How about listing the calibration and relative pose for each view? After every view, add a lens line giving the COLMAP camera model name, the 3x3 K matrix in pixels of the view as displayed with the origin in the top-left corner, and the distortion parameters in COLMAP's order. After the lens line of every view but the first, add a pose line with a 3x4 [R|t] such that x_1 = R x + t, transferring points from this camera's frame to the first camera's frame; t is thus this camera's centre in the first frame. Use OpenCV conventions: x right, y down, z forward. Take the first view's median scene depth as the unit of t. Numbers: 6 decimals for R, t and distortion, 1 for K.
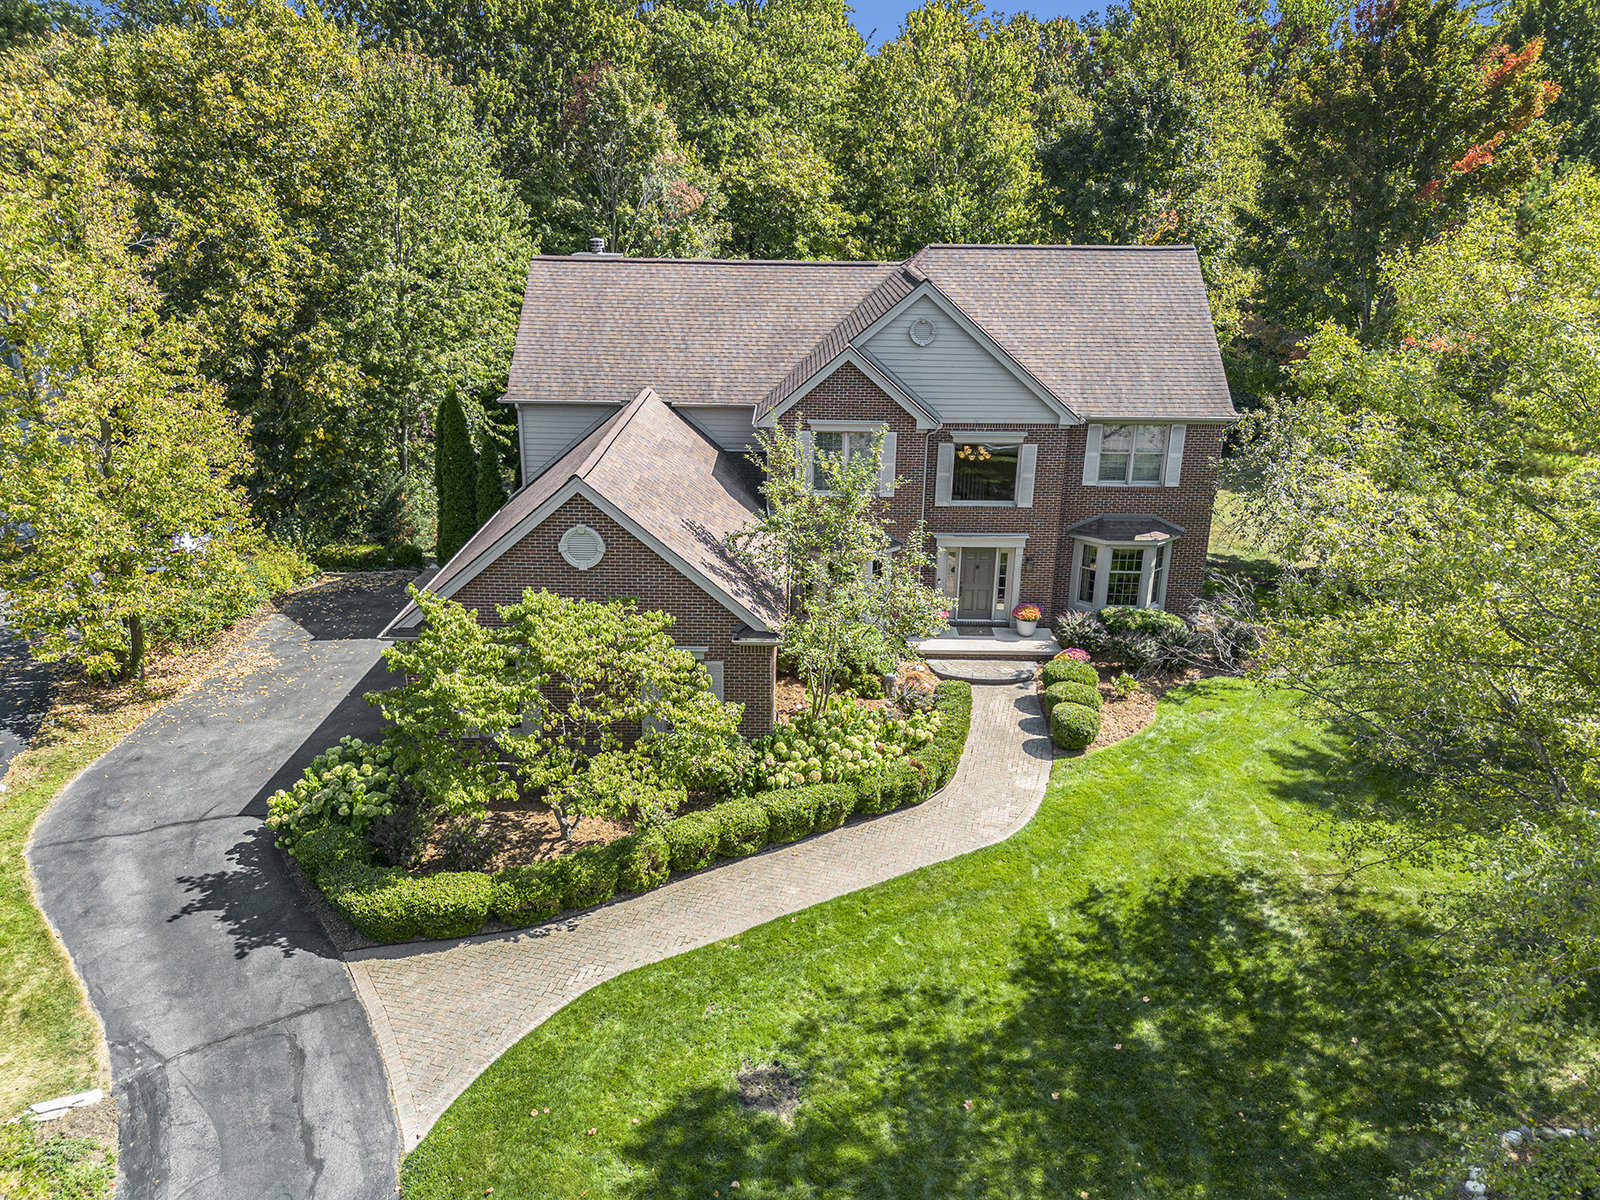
lens RADIAL K [[1132.1, 0, 796.5], [0, 1132.1, 594.0], [0, 0, 1]] dist [0.060921, -0.050973]
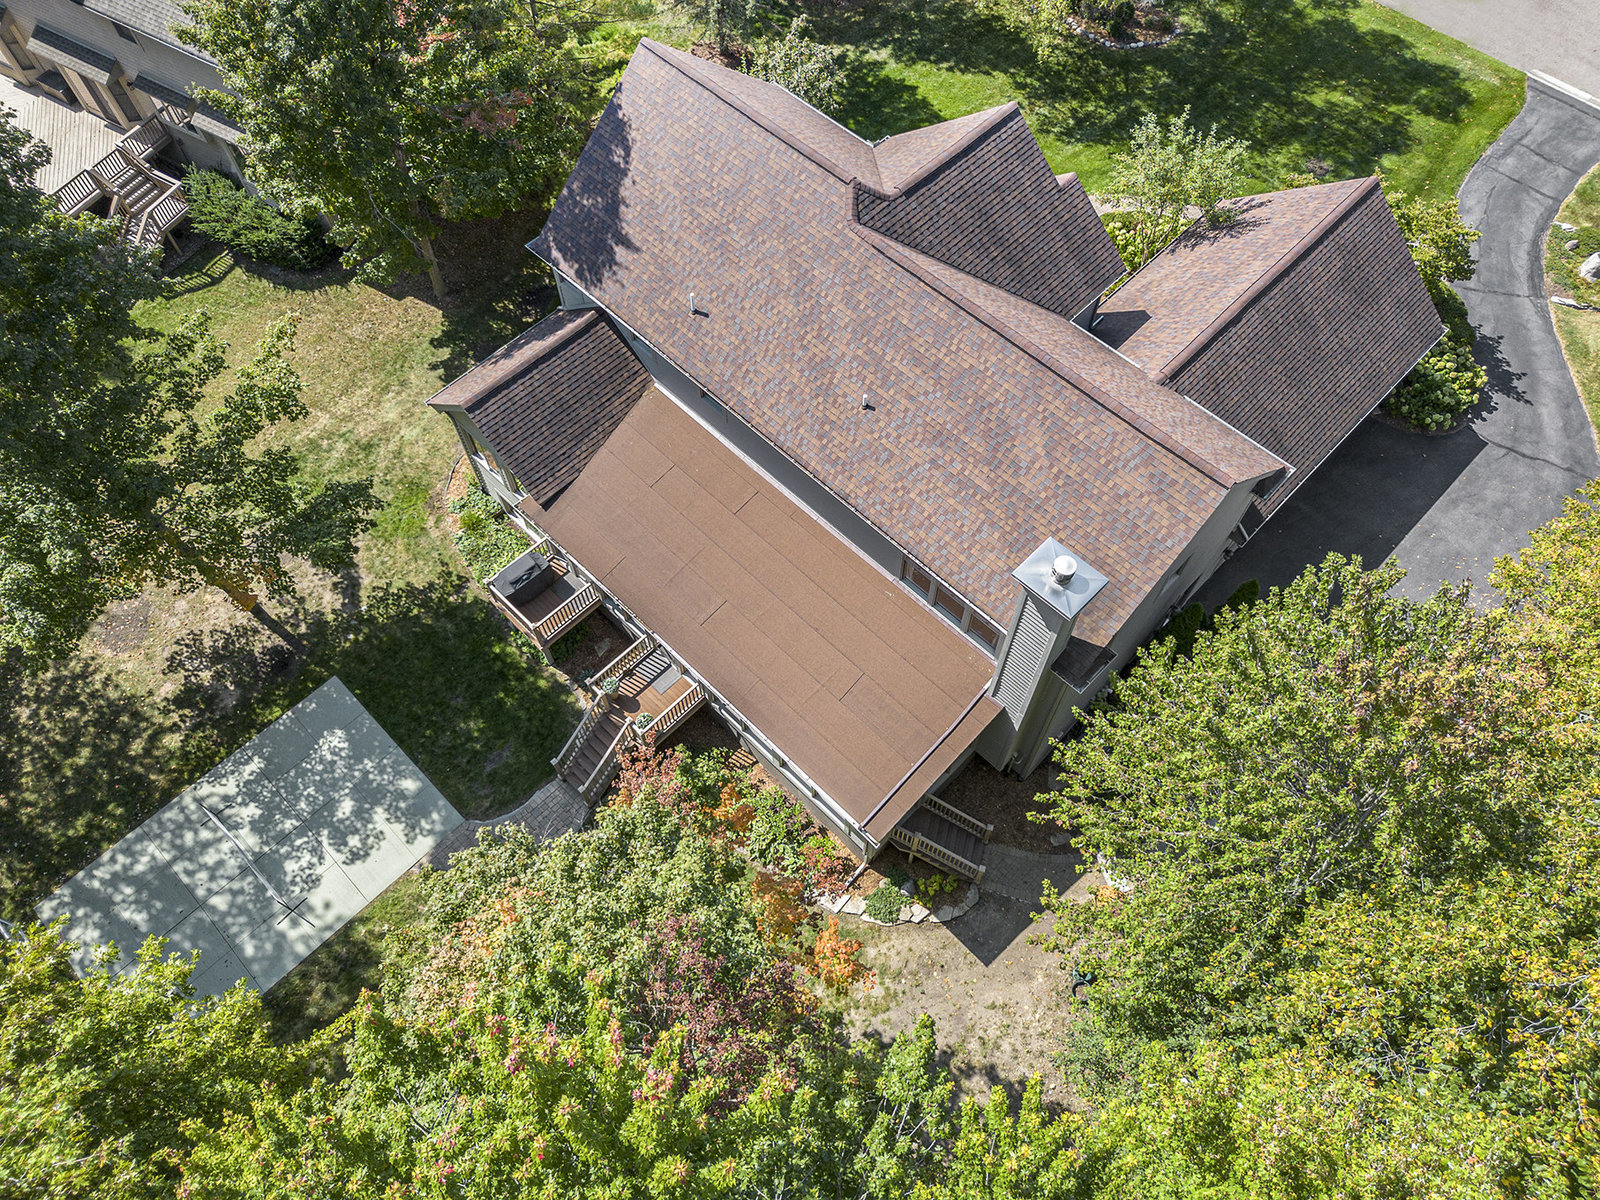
lens RADIAL K [[1131.9, 0, 800.0], [0, 1131.9, 600.0], [0, 0, 1]] dist [0.020049, -0.007622]
pose [[-0.717715, -0.612806, 0.330688, -0.387155], [0.225792, 0.244430, 0.943012, -1.254091], [-0.658713, 0.751481, -0.037064, 1.581727]]
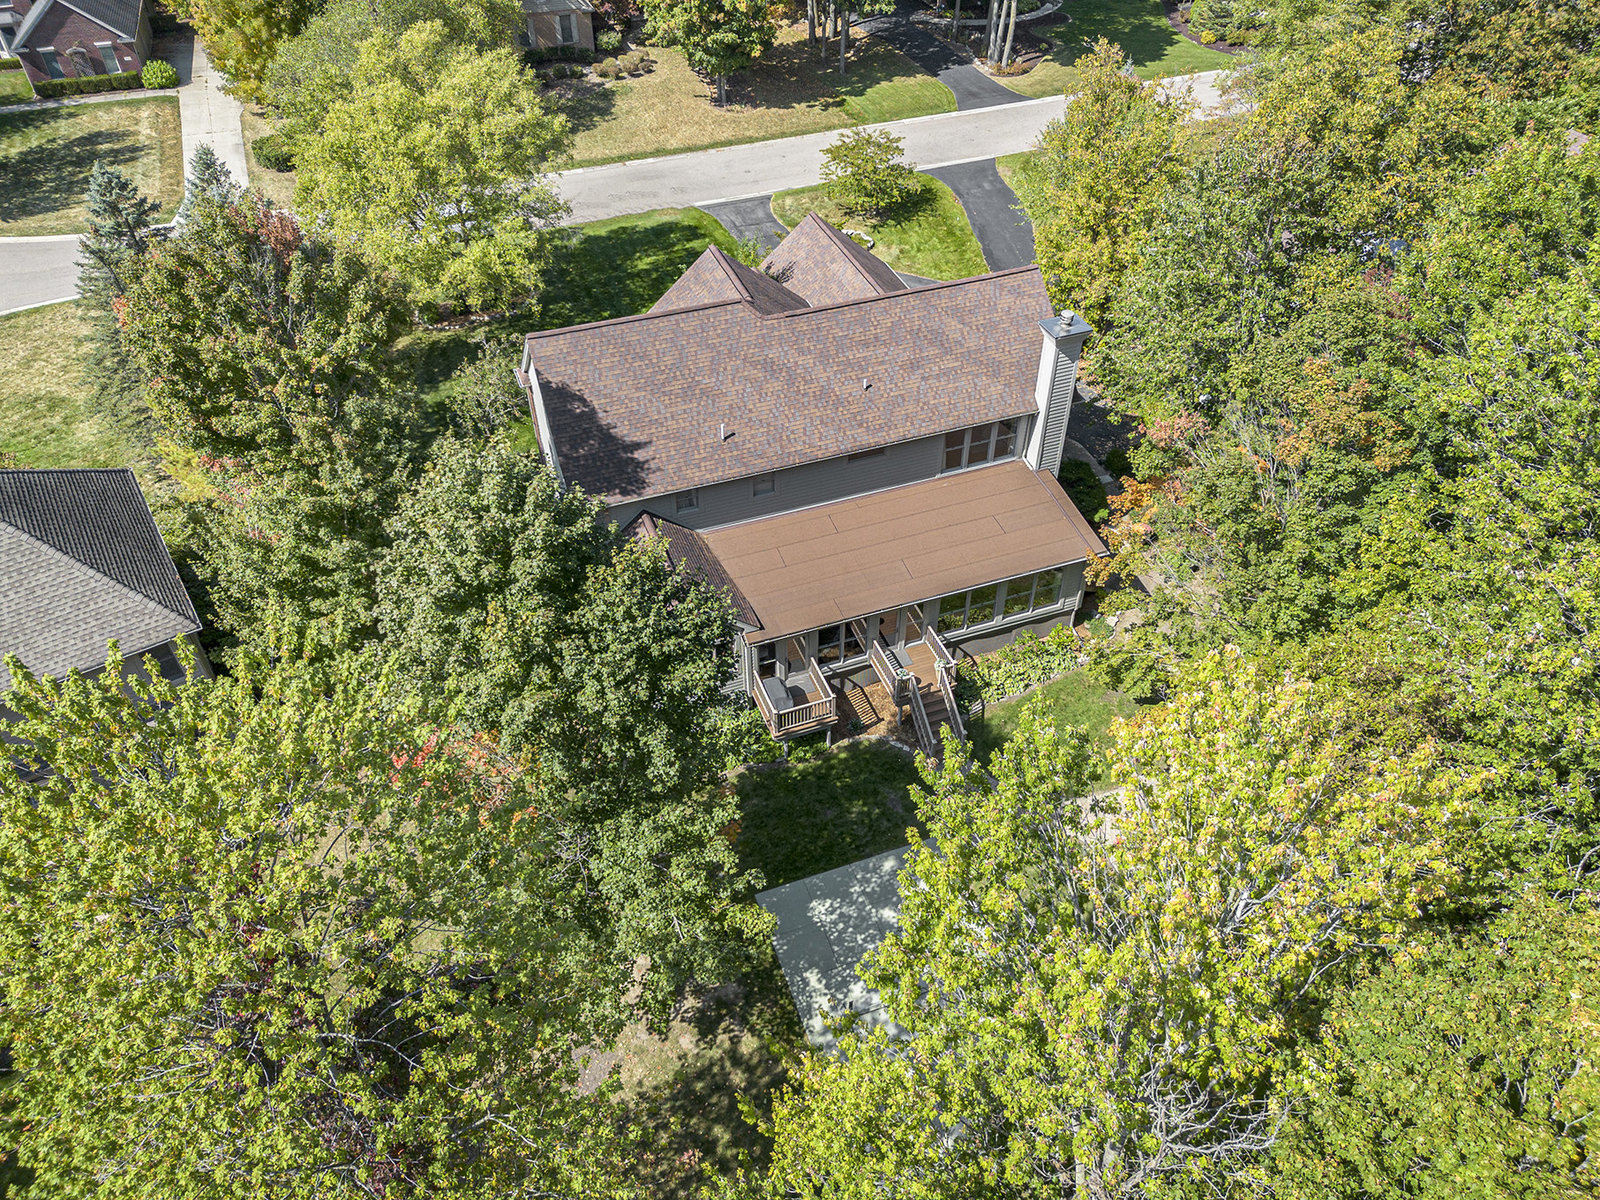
lens RADIAL K [[1132.1, 0, 796.5], [0, 1132.1, 594.0], [0, 0, 1]] dist [0.060921, -0.050973]
pose [[-0.936519, 0.229602, -0.264982, 0.569555], [-0.120948, 0.497815, 0.858809, -1.478513], [0.329096, 0.836339, -0.438443, 2.239933]]
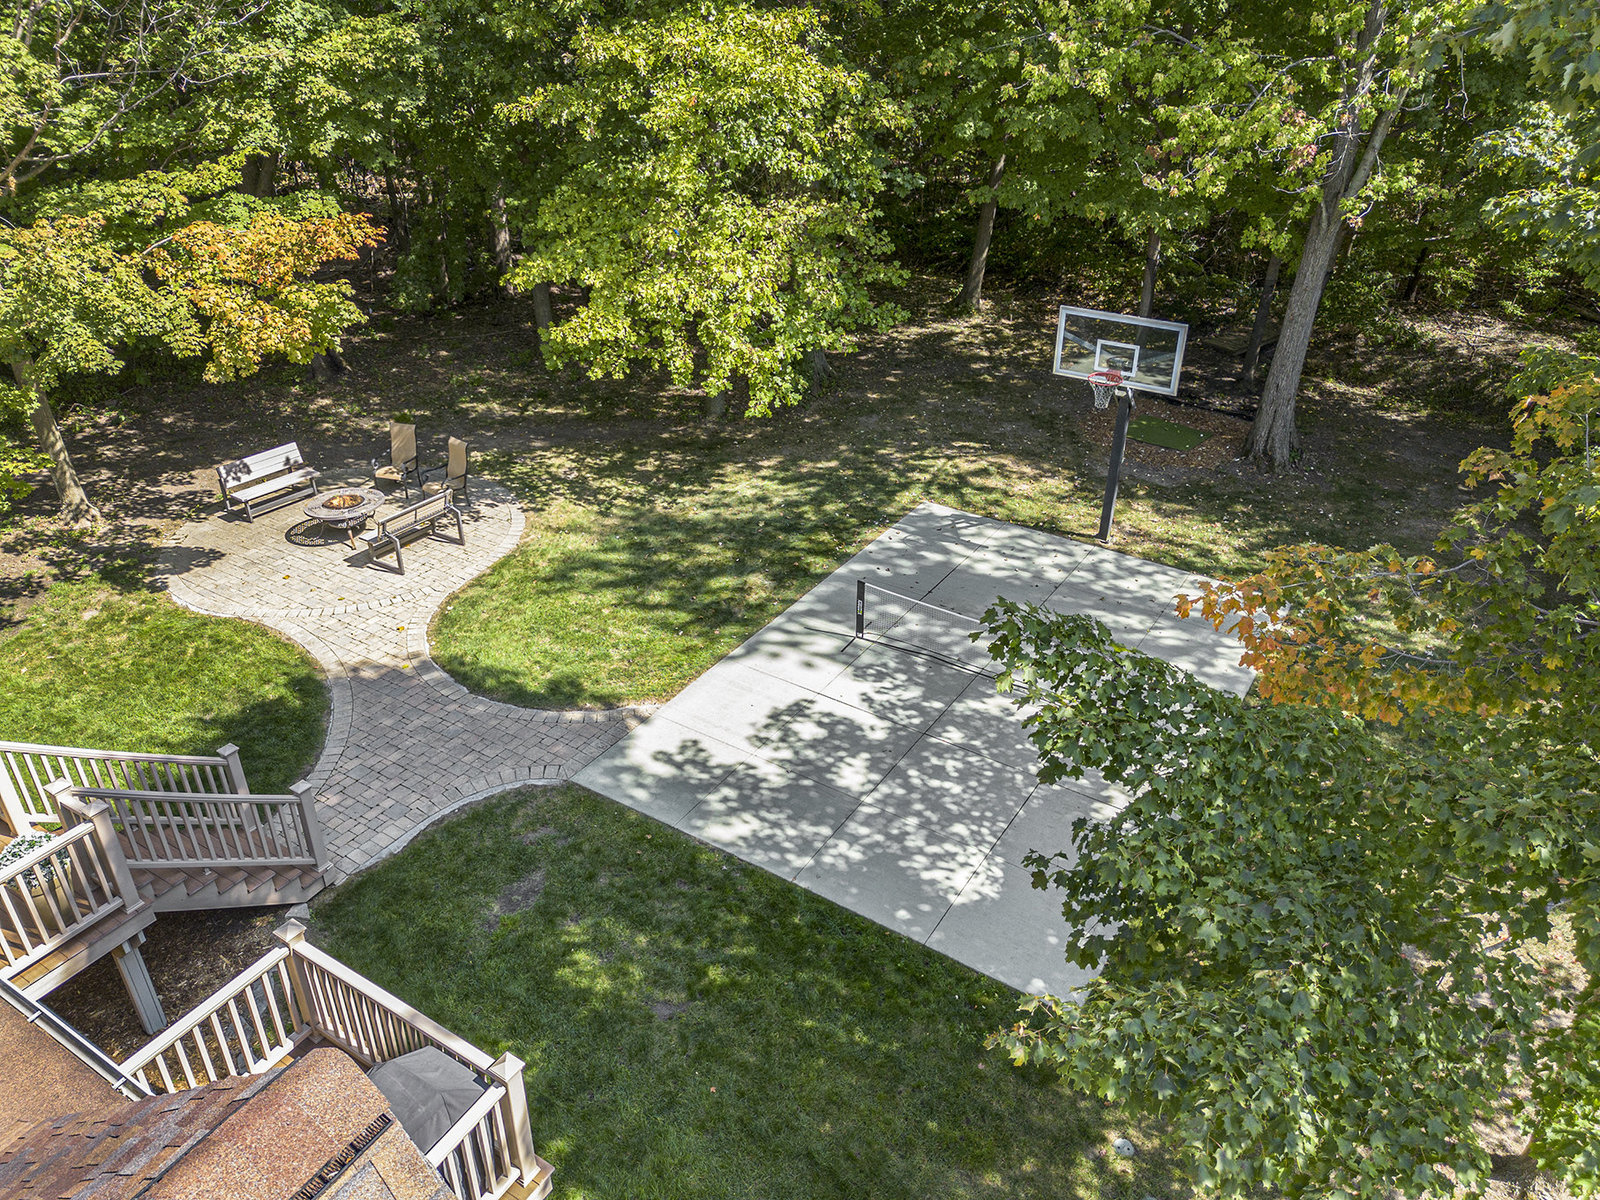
lens RADIAL K [[1132.1, 0, 796.5], [0, 1132.1, 594.0], [0, 0, 1]] dist [0.060921, -0.050973]
pose [[0.850468, 0.255822, -0.459629, 0.402133], [-0.168904, 0.960314, 0.221965, -0.388200], [0.498172, -0.111141, 0.859926, 1.559834]]
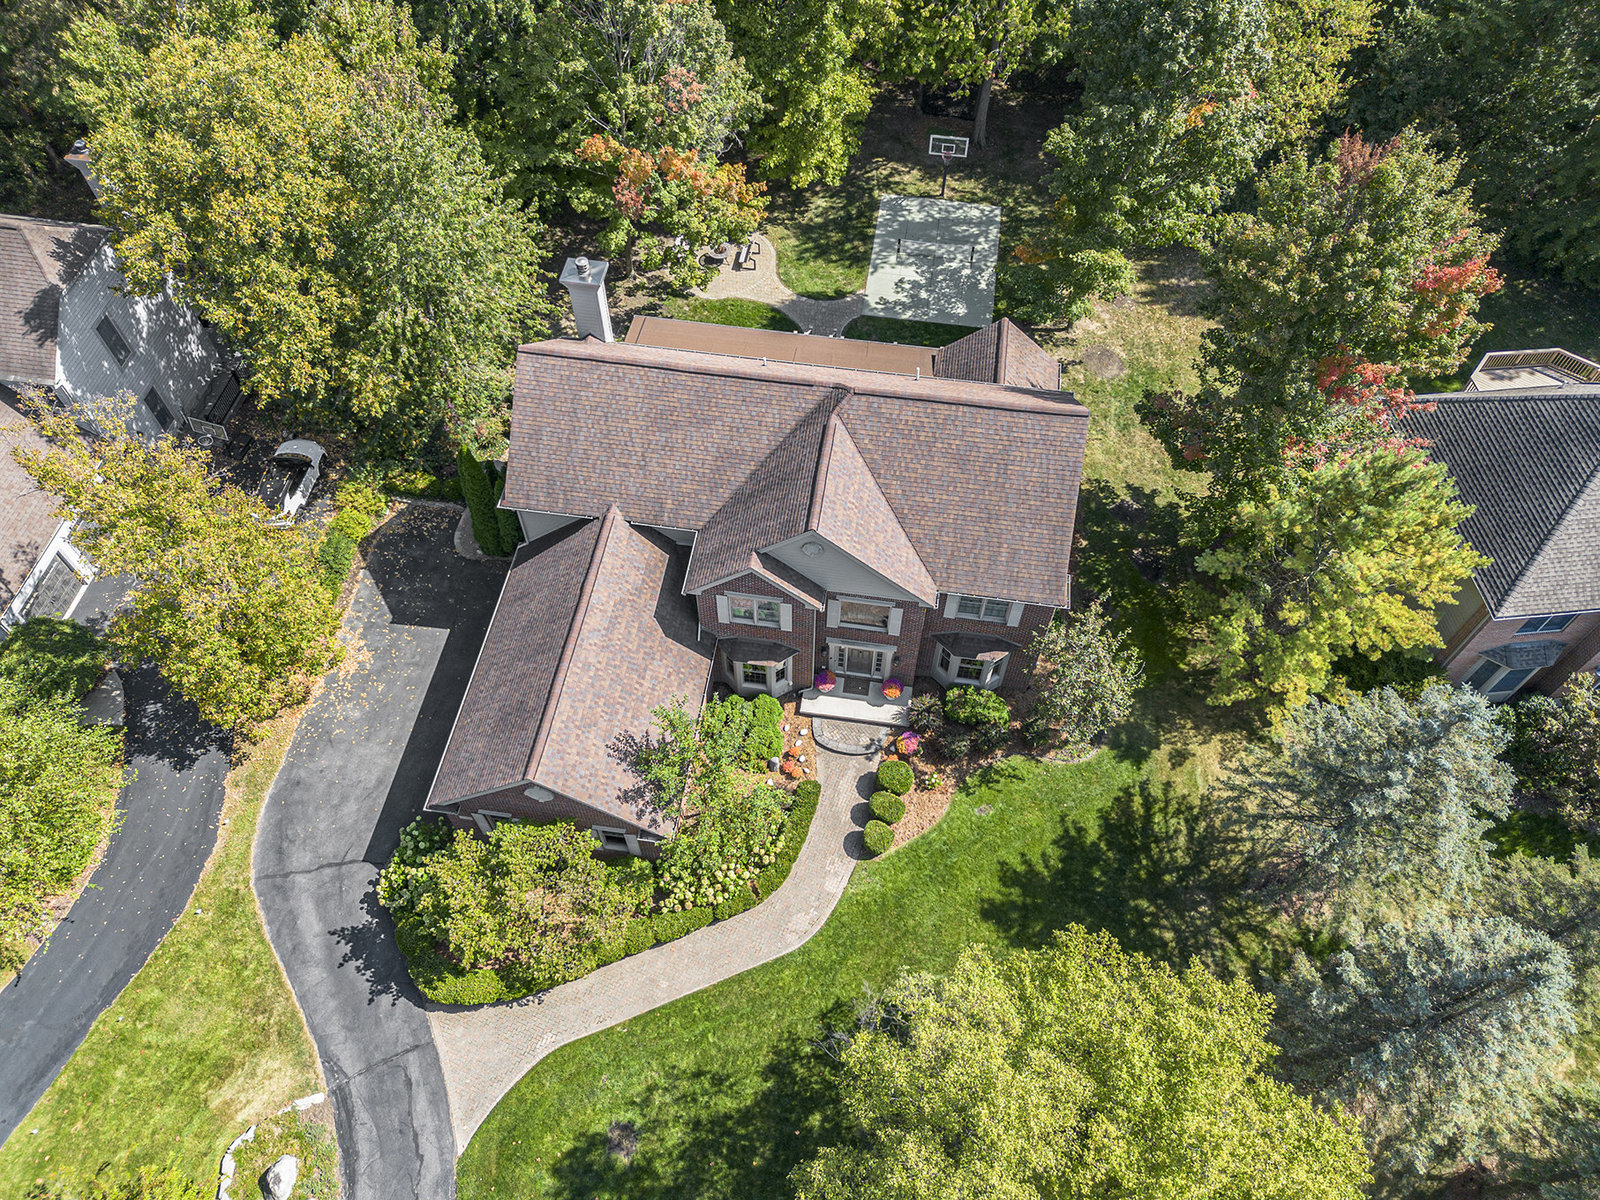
lens RADIAL K [[1142.4, 0, 804.3], [0, 1142.4, 595.1], [0, 0, 1]] dist [0.062201, -0.053338]
pose [[0.990567, 0.110269, -0.081354, 0.224929], [-0.041037, 0.805148, 0.591652, -1.001429], [0.130743, -0.582732, 0.802078, -0.056257]]
